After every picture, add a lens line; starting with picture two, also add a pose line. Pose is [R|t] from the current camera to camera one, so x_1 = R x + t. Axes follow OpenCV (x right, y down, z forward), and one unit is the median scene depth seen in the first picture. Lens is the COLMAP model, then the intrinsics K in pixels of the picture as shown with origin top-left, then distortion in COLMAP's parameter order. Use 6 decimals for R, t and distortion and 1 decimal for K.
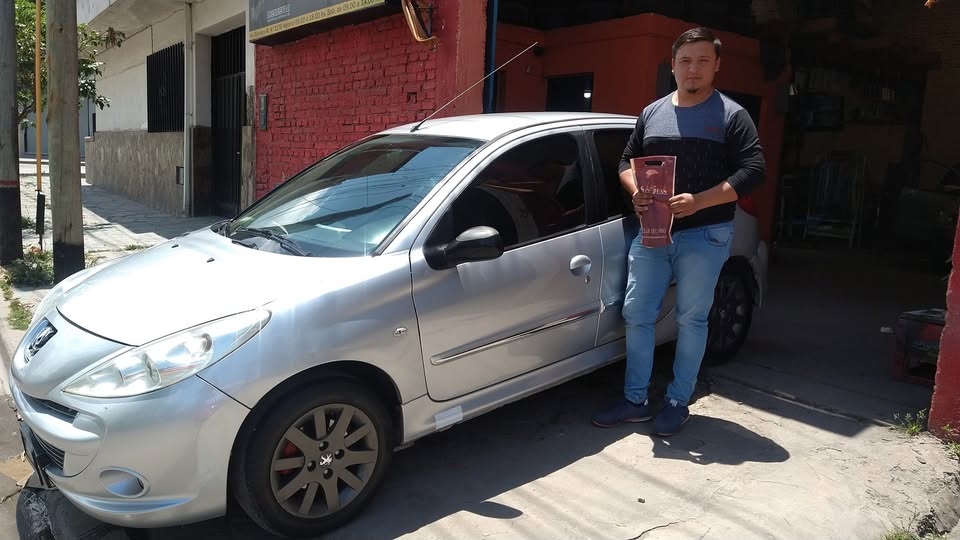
lens RADIAL K [[724.7, 0, 480.0], [0, 724.7, 270.0], [0, 0, 1]] dist [0.082242, -0.085867]
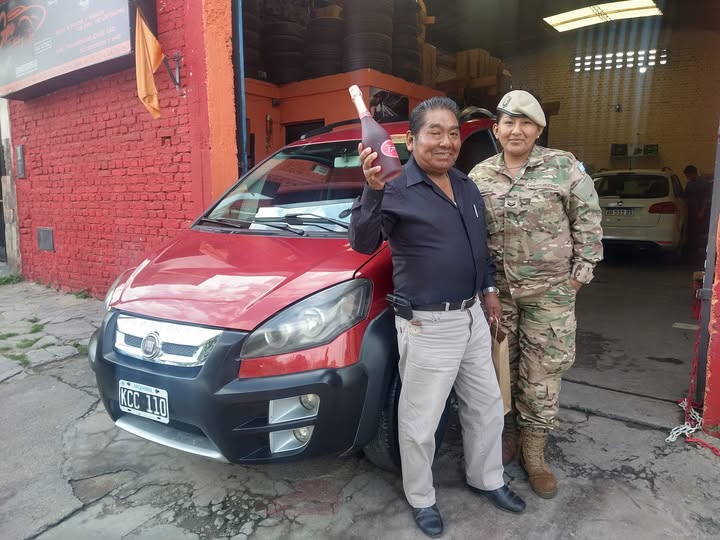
lens RADIAL K [[528.4, 0, 356.8], [0, 528.4, 271.6], [0, 0, 1]] dist [0.115906, -0.160424]
pose [[0.969348, -0.086387, 0.230003, -0.015634], [0.086290, 0.996215, 0.010502, -0.023569], [-0.230040, 0.009667, 0.973133, 0.131503]]
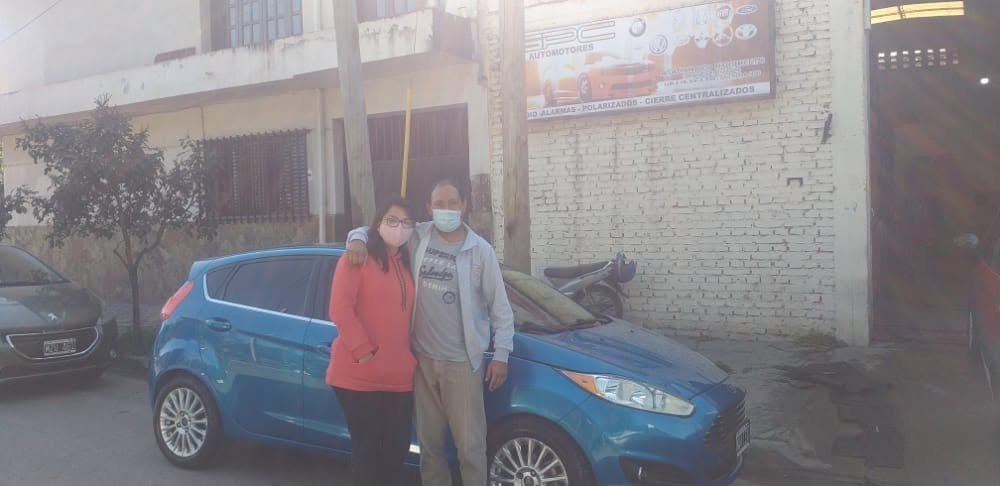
lens RADIAL K [[760.2, 0, 540.5], [0, 760.2, 241.0], [0, 0, 1]] dist [0.014677, -0.002891]
pose [[0.933082, -0.086572, 0.349089, -0.693395], [0.123567, 0.988681, -0.085095, -0.067134], [-0.337771, 0.122537, 0.933218, 0.000306]]
